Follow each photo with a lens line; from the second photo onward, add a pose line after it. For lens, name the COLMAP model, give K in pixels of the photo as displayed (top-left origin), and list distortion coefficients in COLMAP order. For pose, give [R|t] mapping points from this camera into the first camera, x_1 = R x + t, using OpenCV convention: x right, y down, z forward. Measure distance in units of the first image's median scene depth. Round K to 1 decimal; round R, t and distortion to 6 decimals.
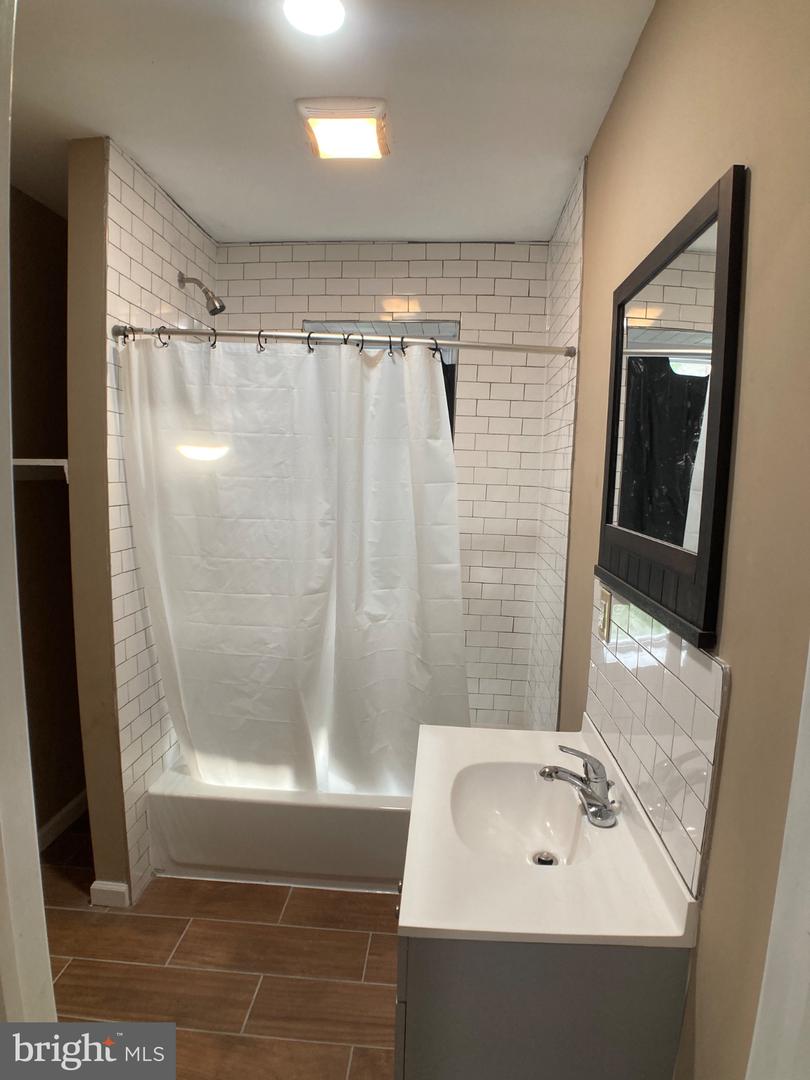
lens RADIAL K [[605.4, 0, 407.9], [0, 605.4, 541.6], [0, 0, 1]] dist [-0.094523, 0.020729]
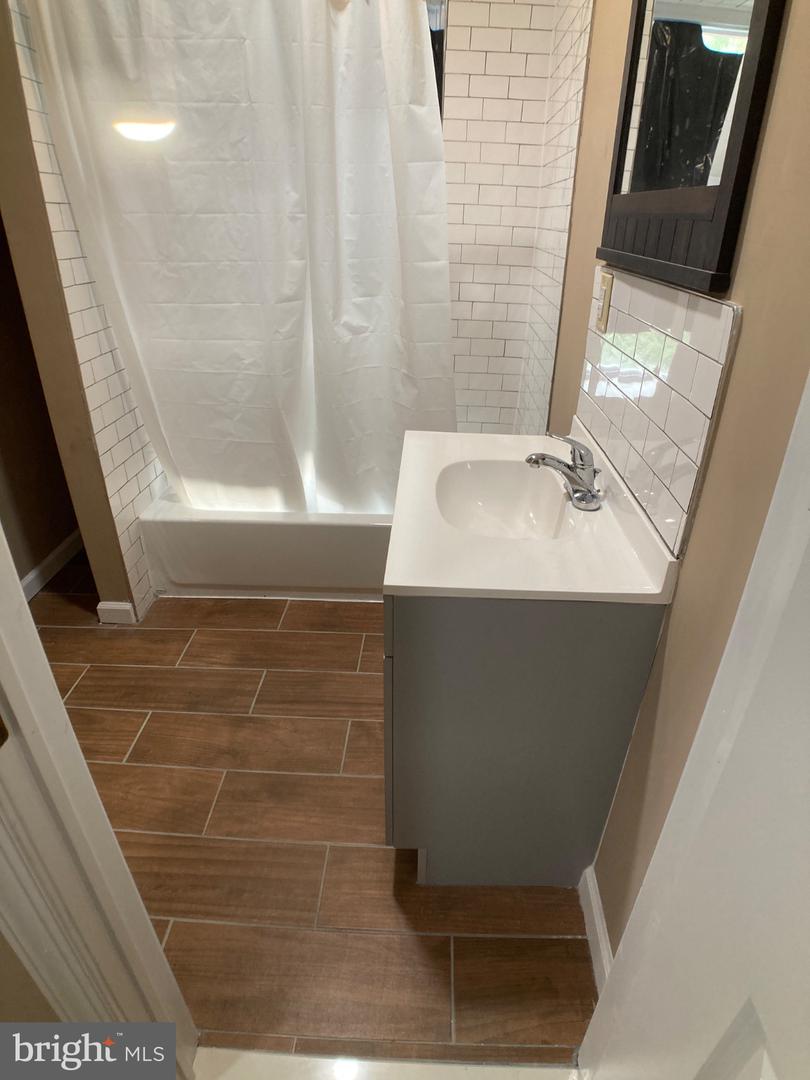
lens RADIAL K [[605.4, 0, 413.0], [0, 605.4, 537.6], [0, 0, 1]] dist [-0.094523, 0.020729]
pose [[0.999571, -0.020477, 0.020955, 0.007717], [0.011223, 0.928268, 0.371742, 0.090767], [-0.027064, -0.371347, 0.928100, 0.024772]]
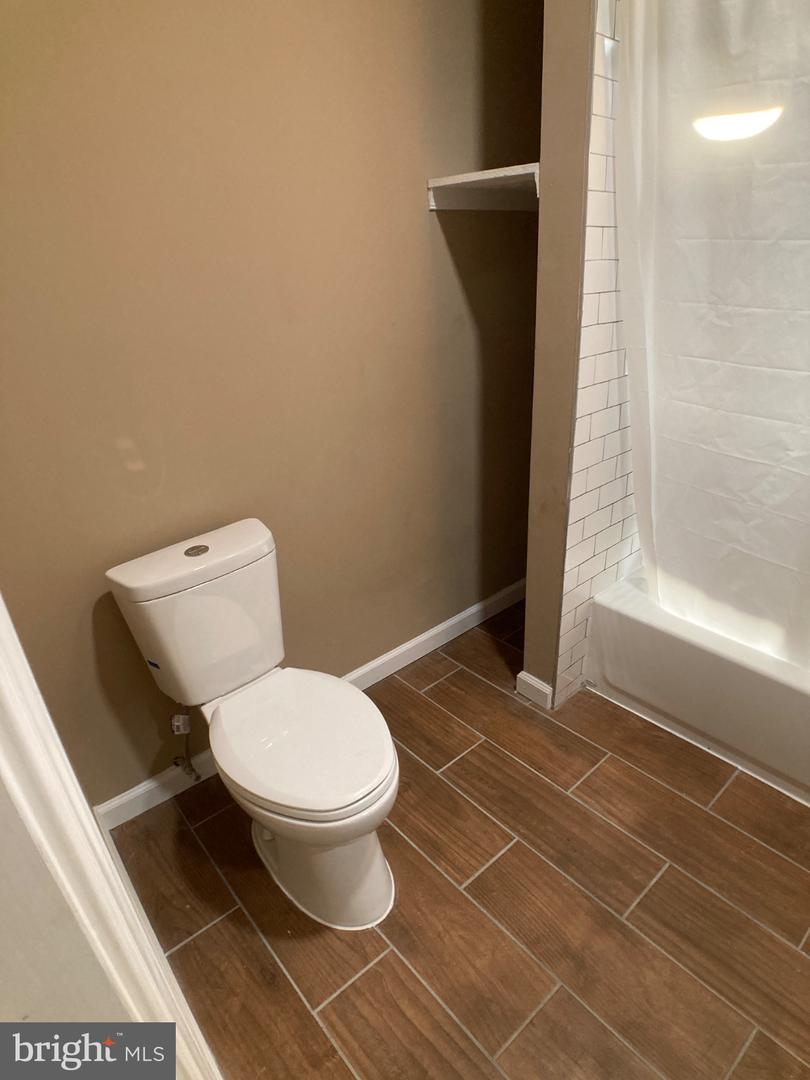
lens RADIAL K [[605.4, 0, 410.3], [0, 605.4, 542.5], [0, 0, 1]] dist [-0.094523, 0.020729]
pose [[0.695616, 0.266126, -0.667305, -0.076250], [-0.017674, 0.934916, 0.354428, 0.050896], [0.718197, -0.234752, 0.655046, 0.285426]]
